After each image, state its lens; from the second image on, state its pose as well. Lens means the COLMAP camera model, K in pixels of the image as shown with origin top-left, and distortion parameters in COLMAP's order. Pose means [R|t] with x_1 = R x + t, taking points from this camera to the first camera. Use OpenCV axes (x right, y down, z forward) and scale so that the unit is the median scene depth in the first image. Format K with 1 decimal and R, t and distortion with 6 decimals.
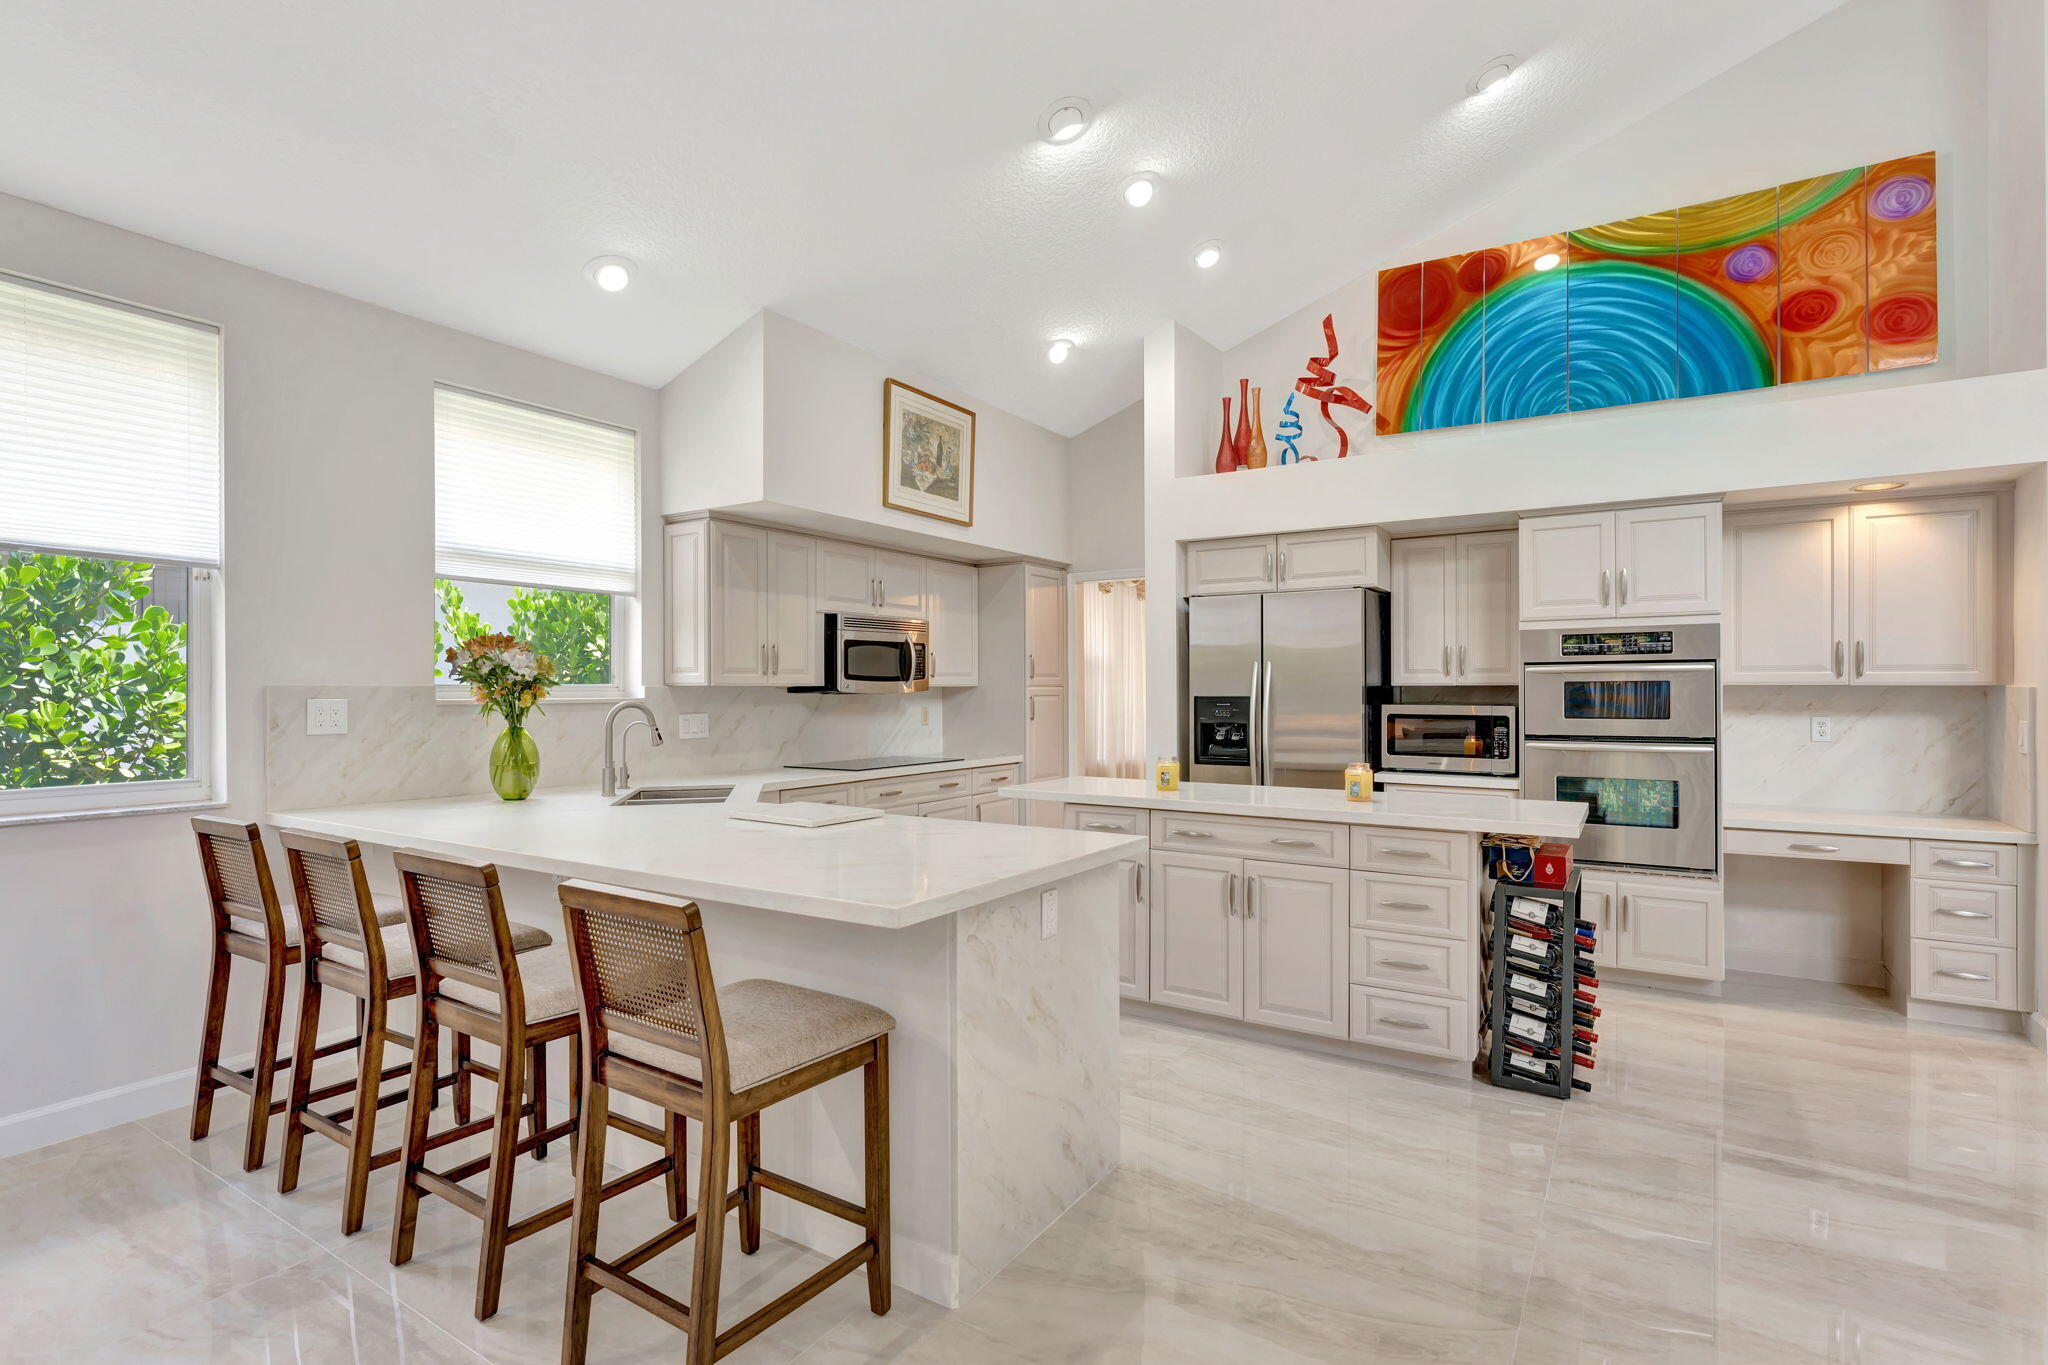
lens RADIAL K [[983.3, 0, 1024.0], [0, 983.3, 682.5], [0, 0, 1]] dist [0.000268, -0.000195]
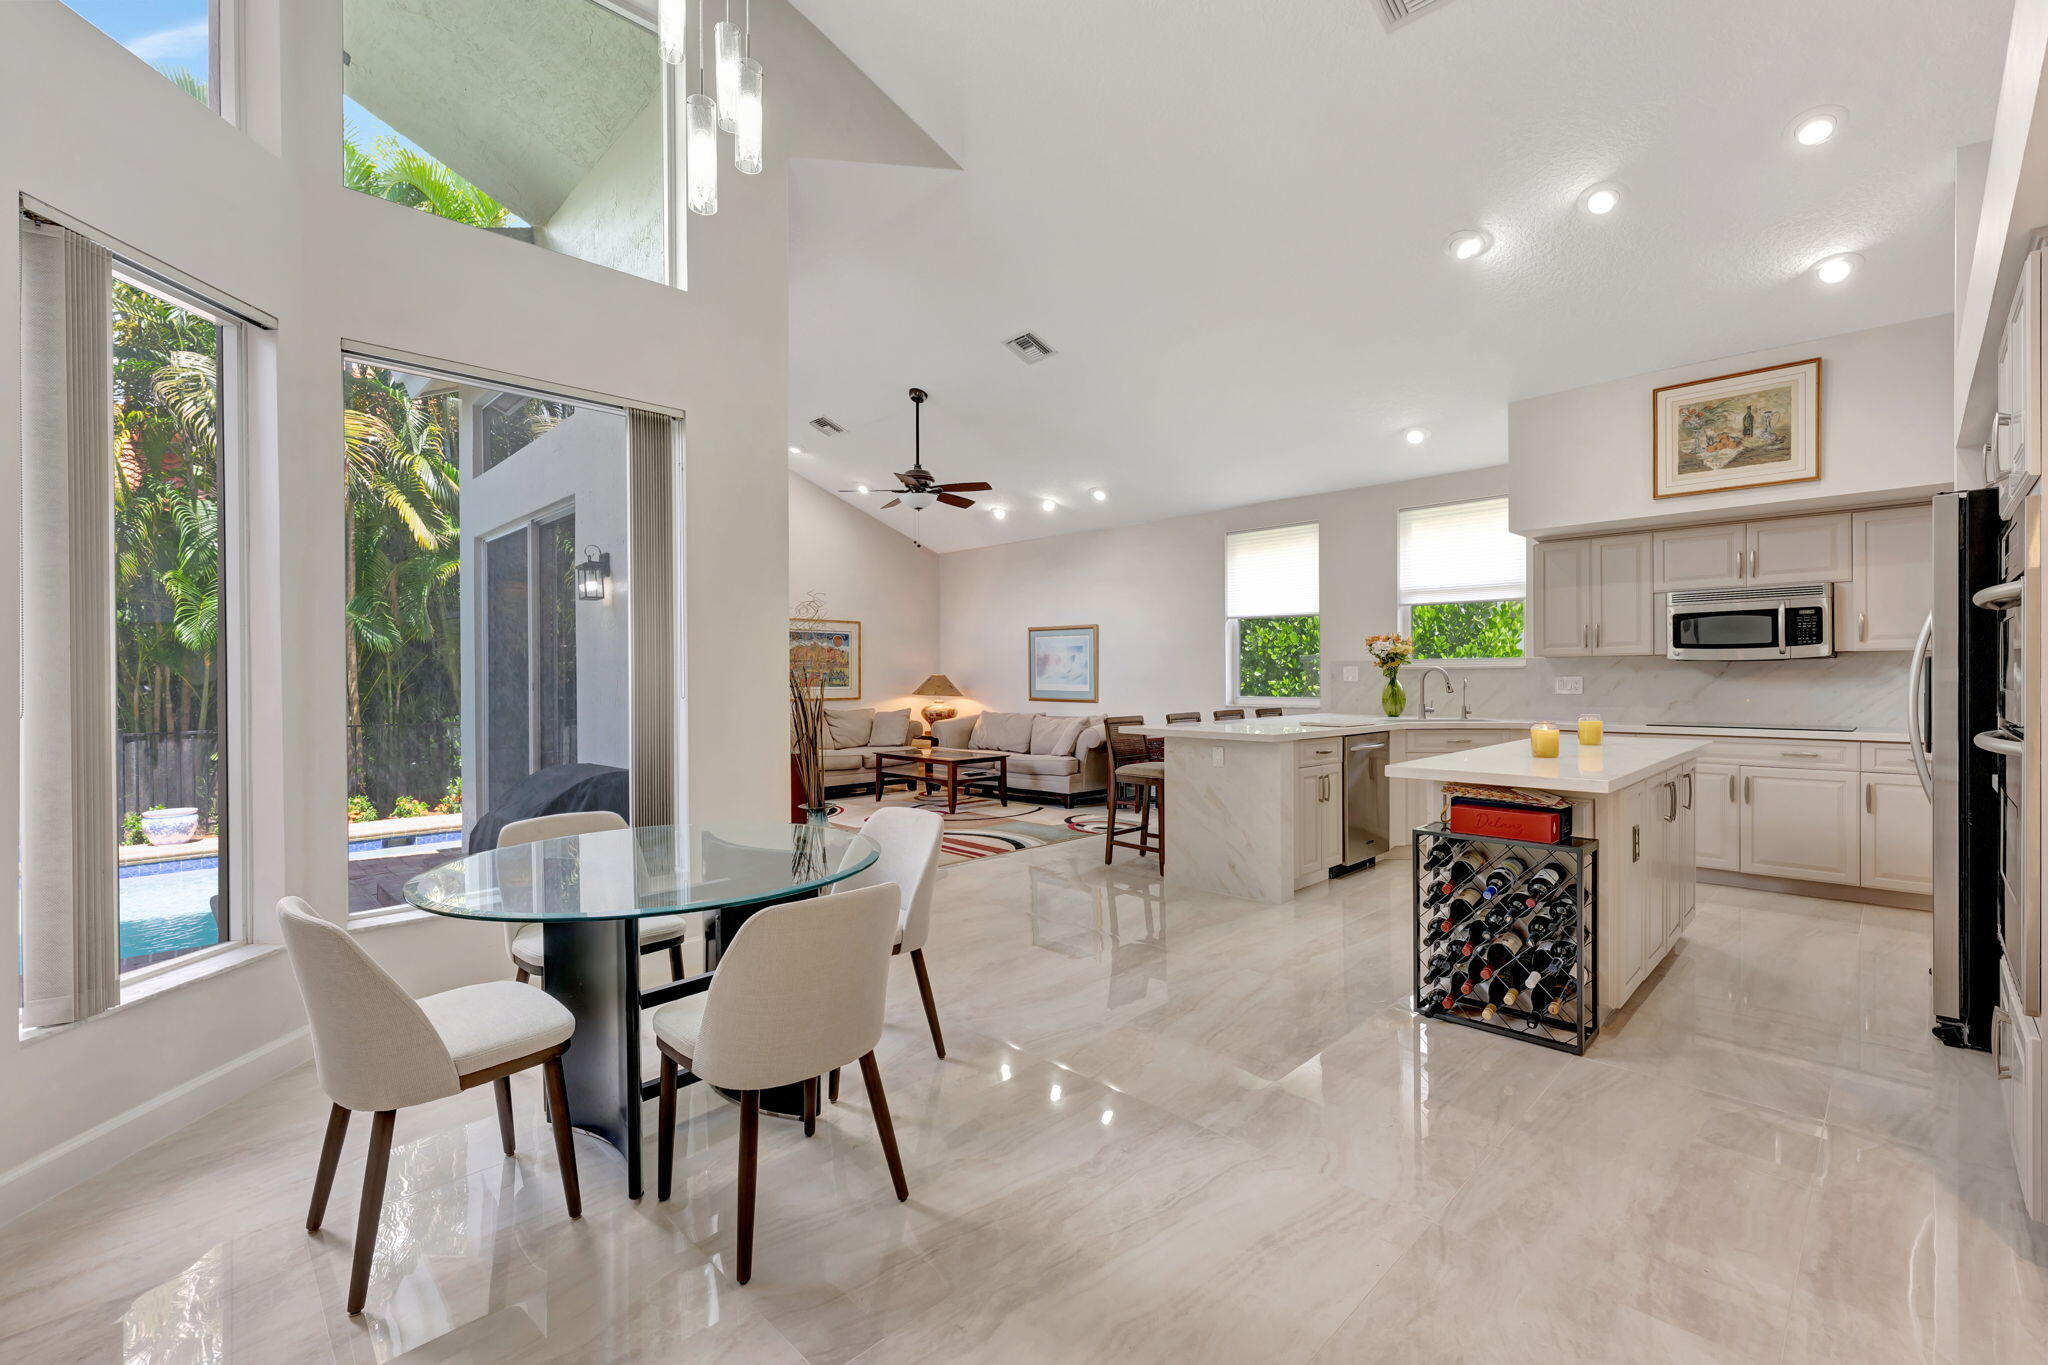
lens RADIAL K [[877.2, 0, 1024.9], [0, 877.2, 677.6], [0, 0, 1]] dist [0.001412, -0.000084]
pose [[-0.222524, 0.005829, -0.974910, 1.030115], [0.013897, 0.999899, 0.002806, 0.018230], [0.974828, -0.012923, -0.222582, 0.496595]]
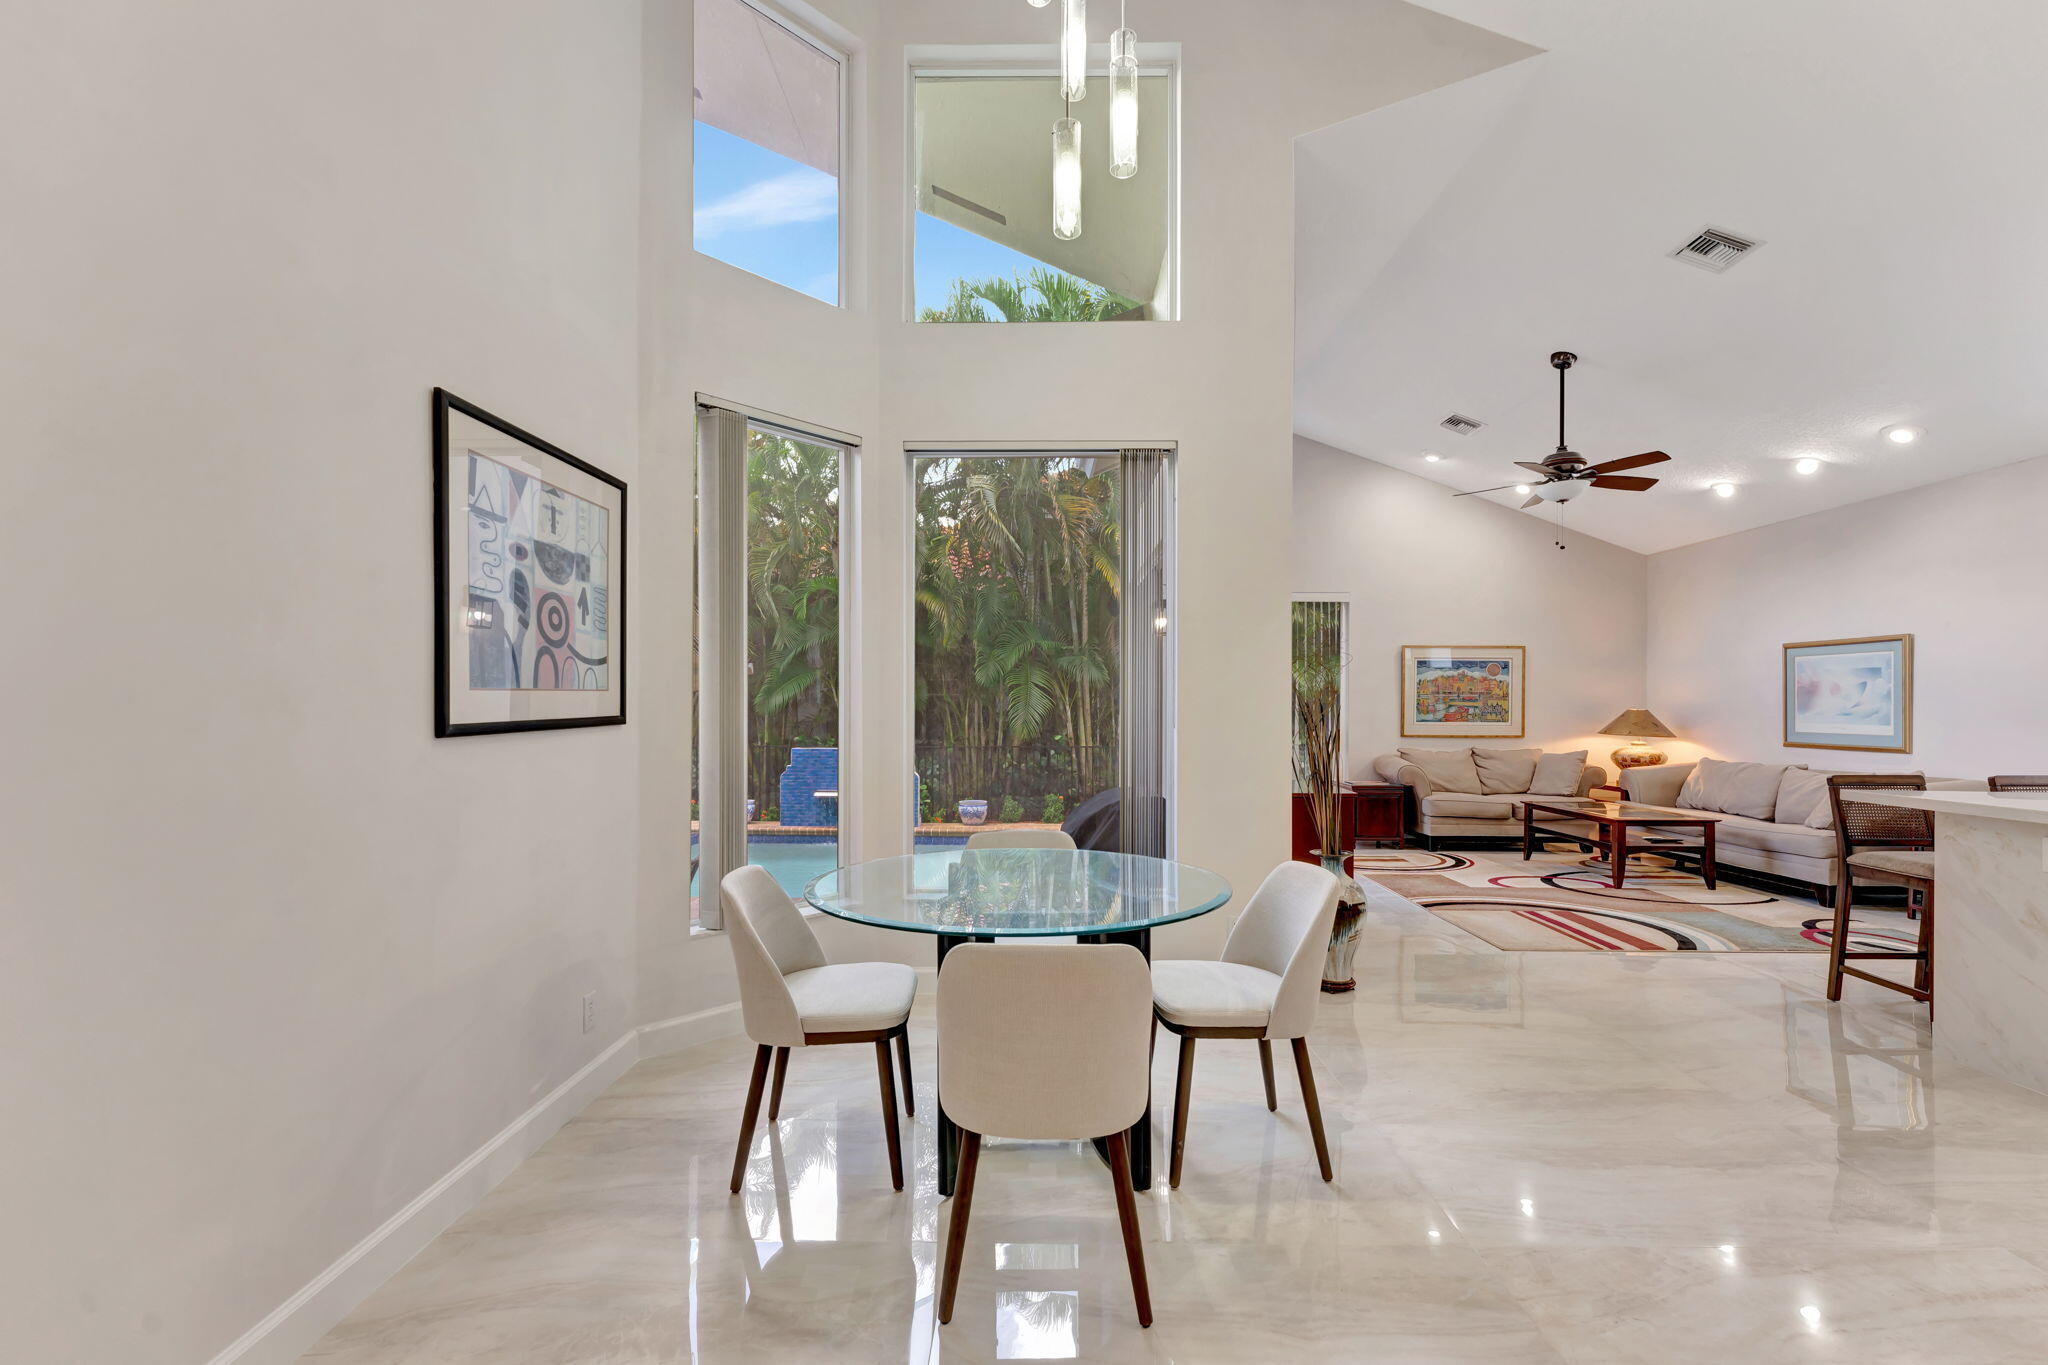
lens RADIAL K [[872.6, 0, 1025.6], [0, 872.6, 709.0], [0, 0, 1]] dist [-0.000500, -0.000392]
pose [[-0.851650, -0.001535, -0.524108, 0.861992], [0.002487, 0.999973, -0.006971, 0.022481], [0.524105, -0.007240, -0.851623, 0.617582]]
